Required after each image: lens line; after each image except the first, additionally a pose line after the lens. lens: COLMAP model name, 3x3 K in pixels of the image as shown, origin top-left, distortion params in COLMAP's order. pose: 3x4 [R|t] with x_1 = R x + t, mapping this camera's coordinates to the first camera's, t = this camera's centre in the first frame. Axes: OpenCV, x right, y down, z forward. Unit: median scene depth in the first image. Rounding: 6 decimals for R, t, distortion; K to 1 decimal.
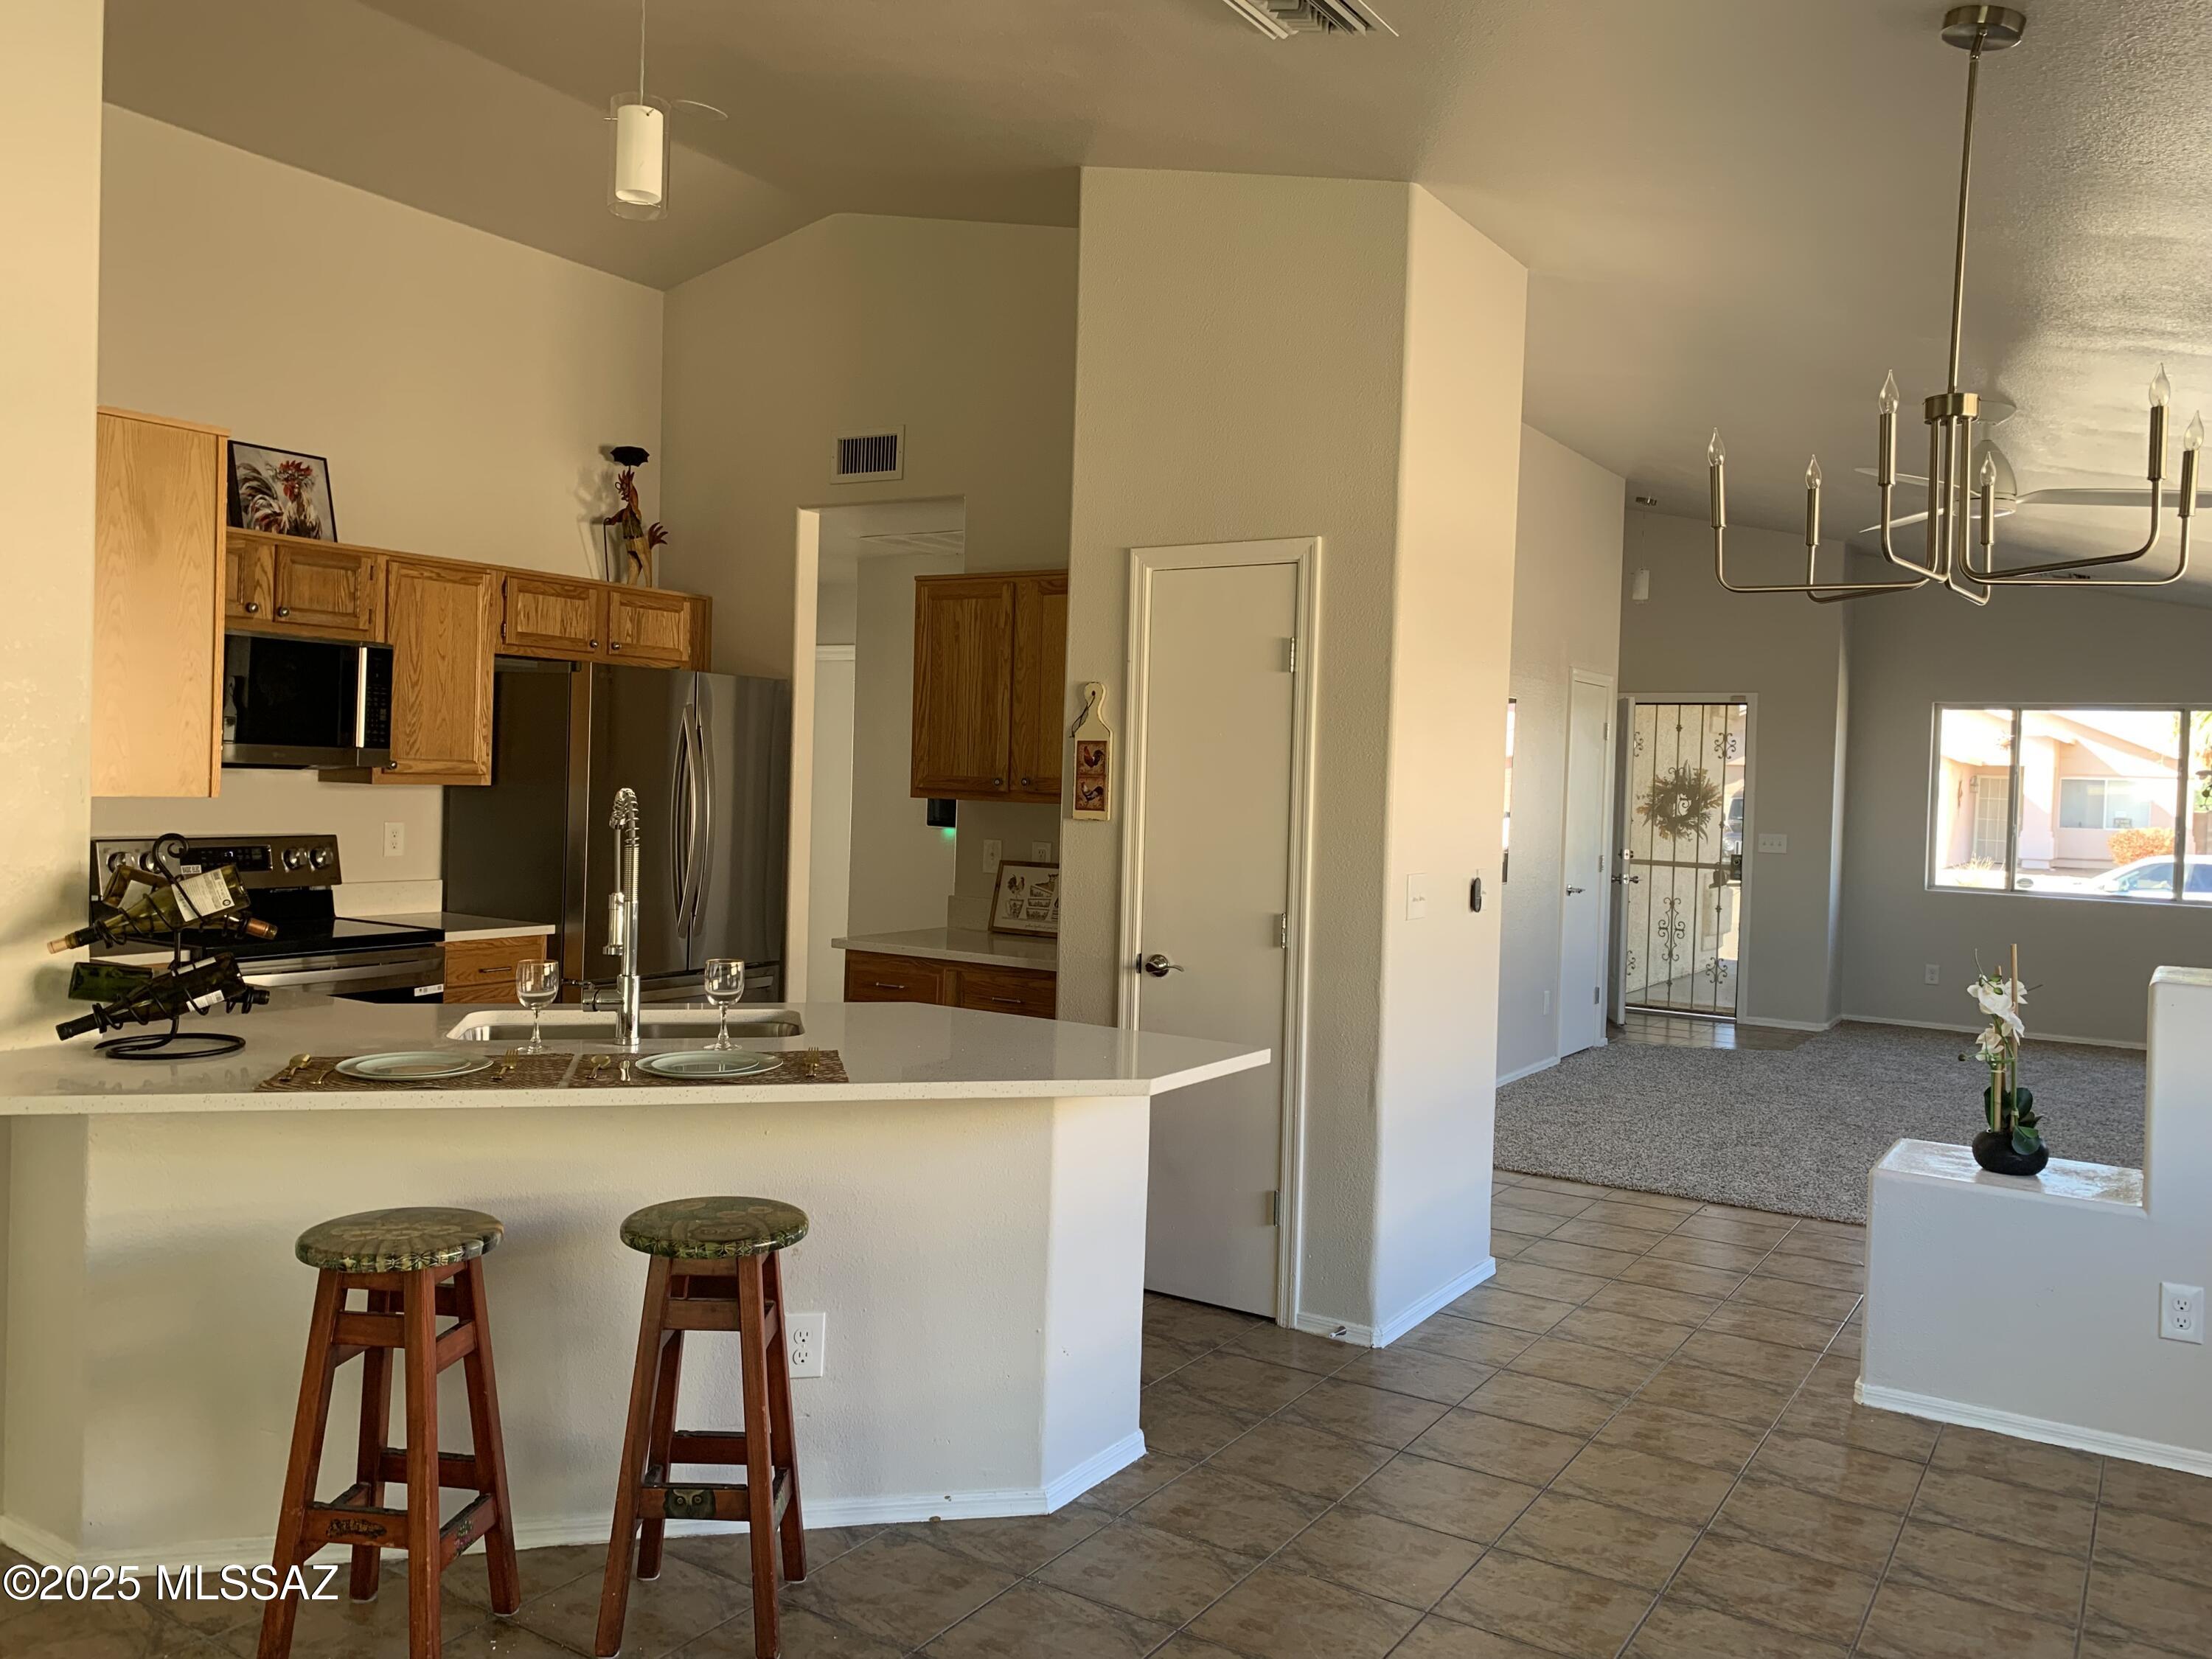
lens RADIAL K [[1672.0, 0, 1106.0], [0, 1672.0, 829.5], [0, 0, 1]] dist [0.001956, 0.000960]
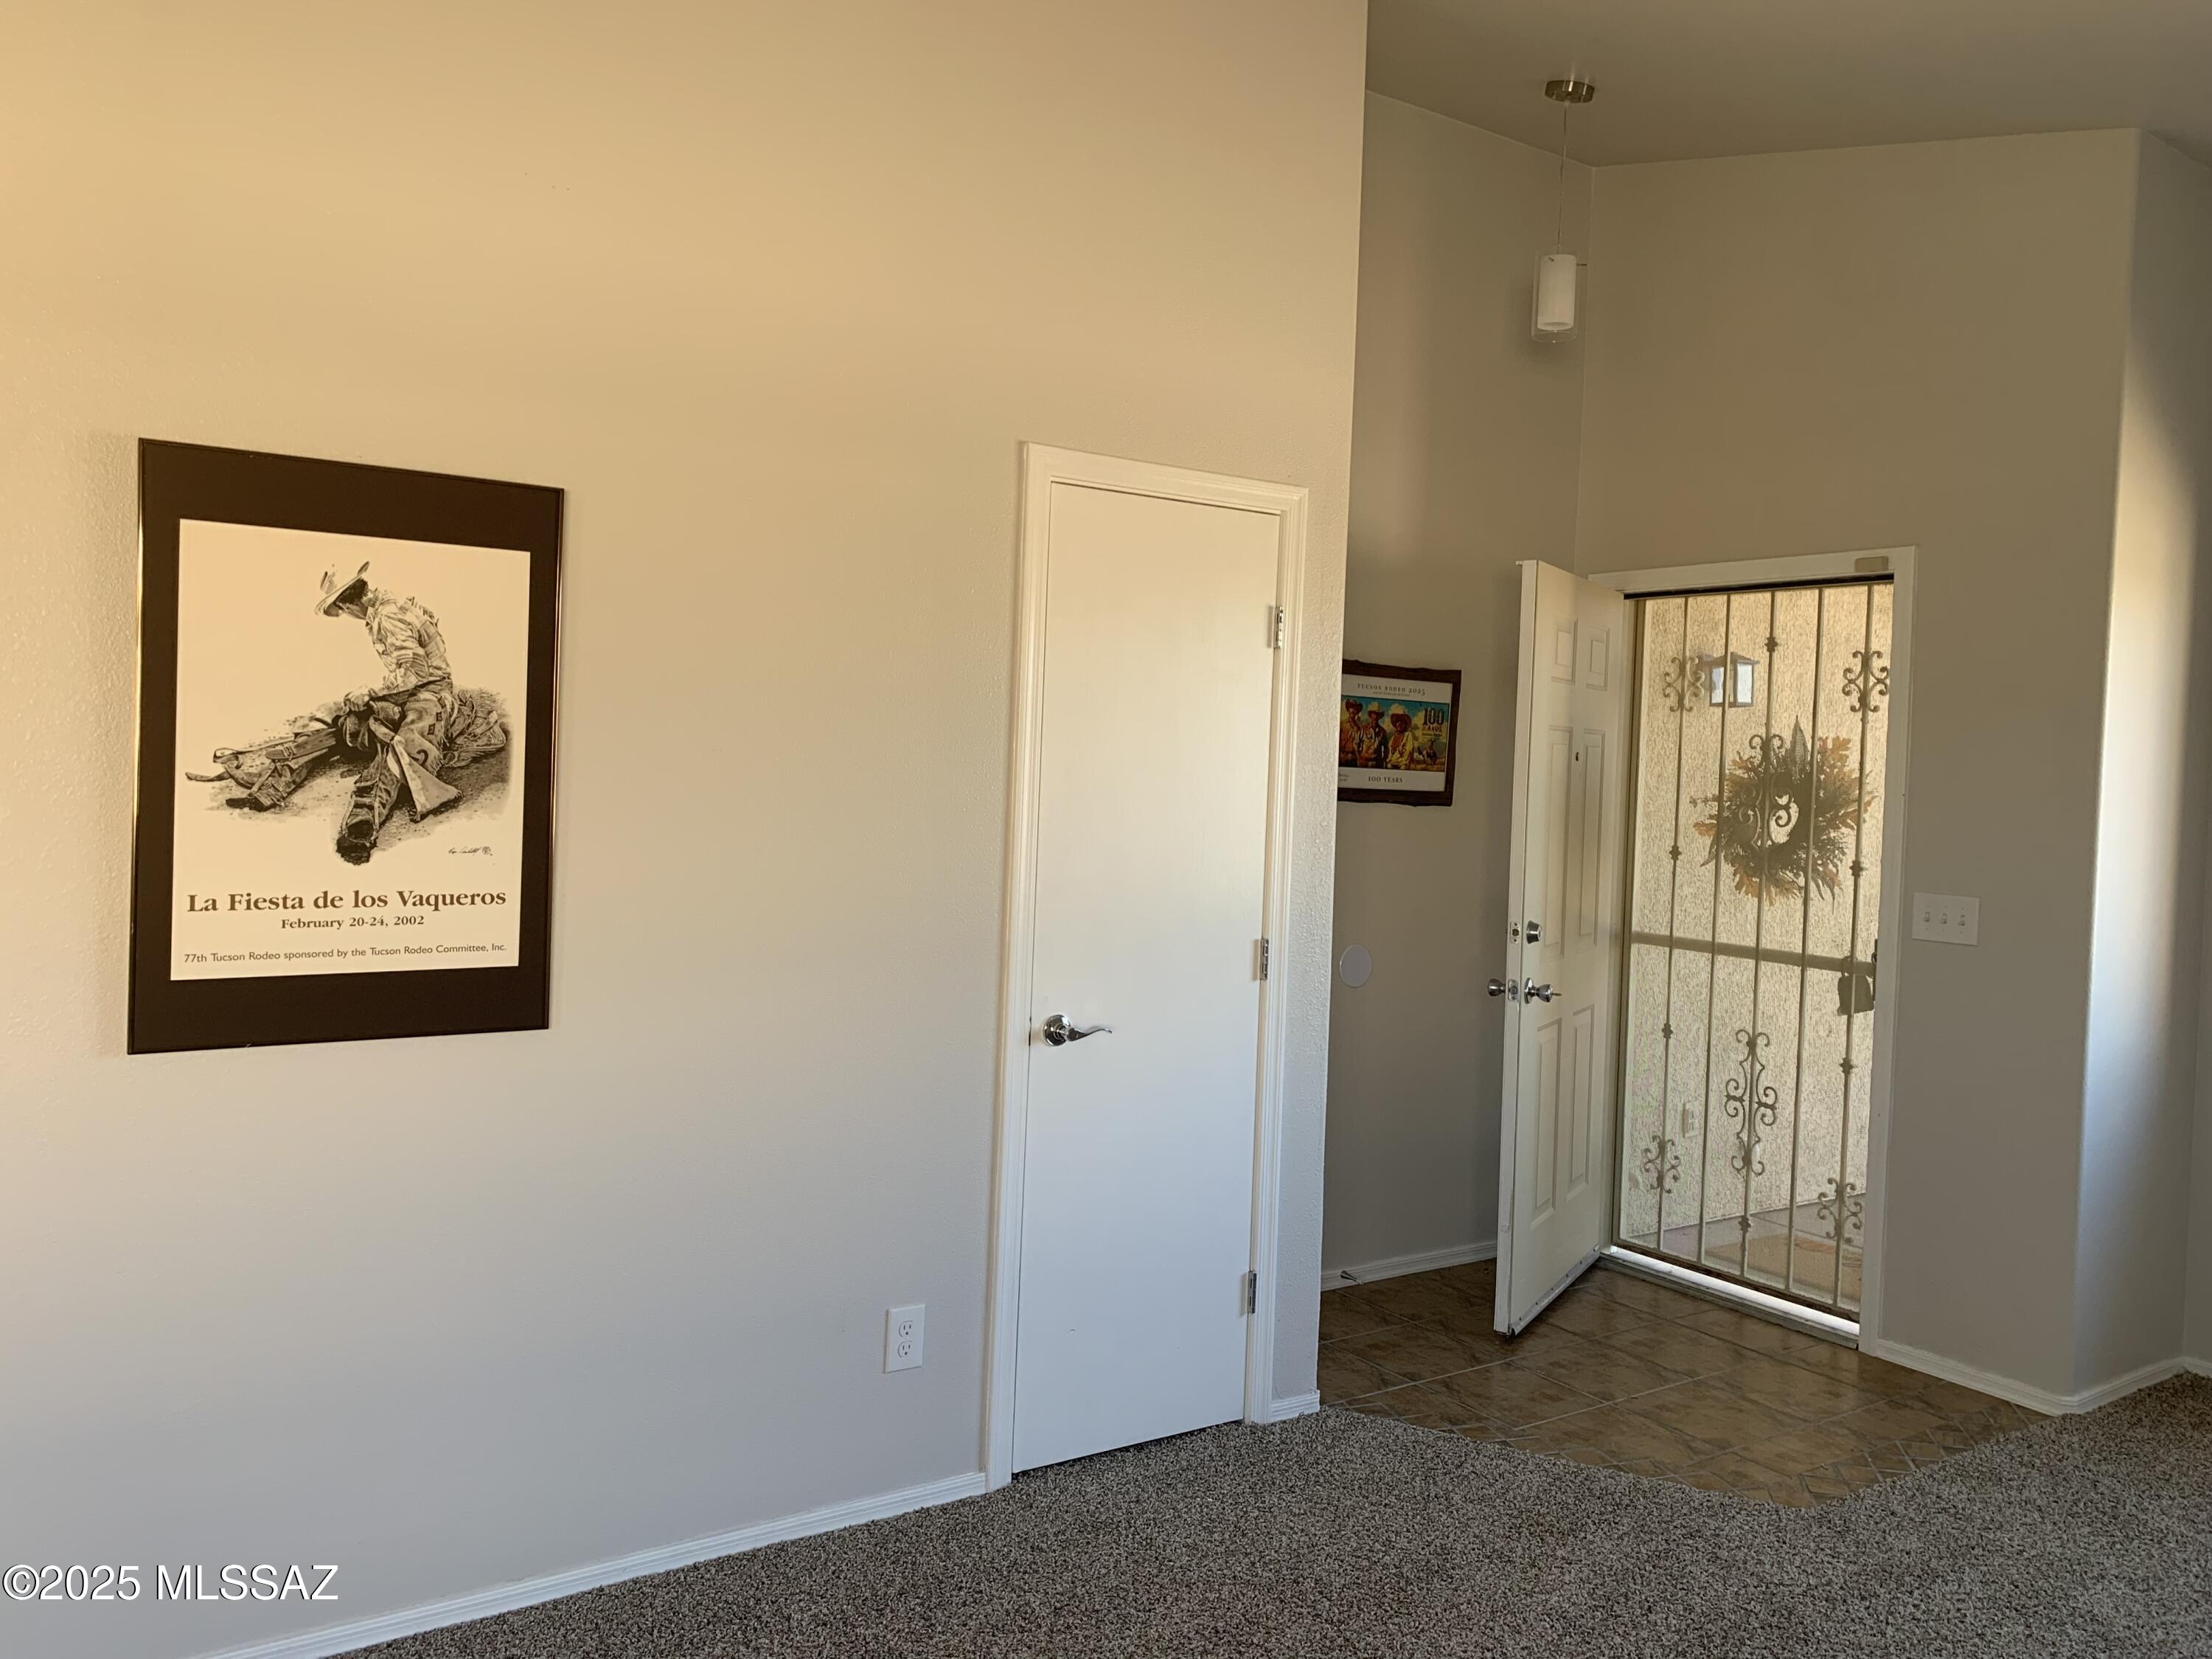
lens RADIAL K [[1672.0, 0, 1106.0], [0, 1672.0, 829.5], [0, 0, 1]] dist [0.001956, 0.000960]
pose [[0.918032, 0.018418, -0.396078, 0.356769], [-0.021687, 0.999758, -0.003778, -0.006809], [0.395913, 0.012058, 0.918209, 0.529285]]
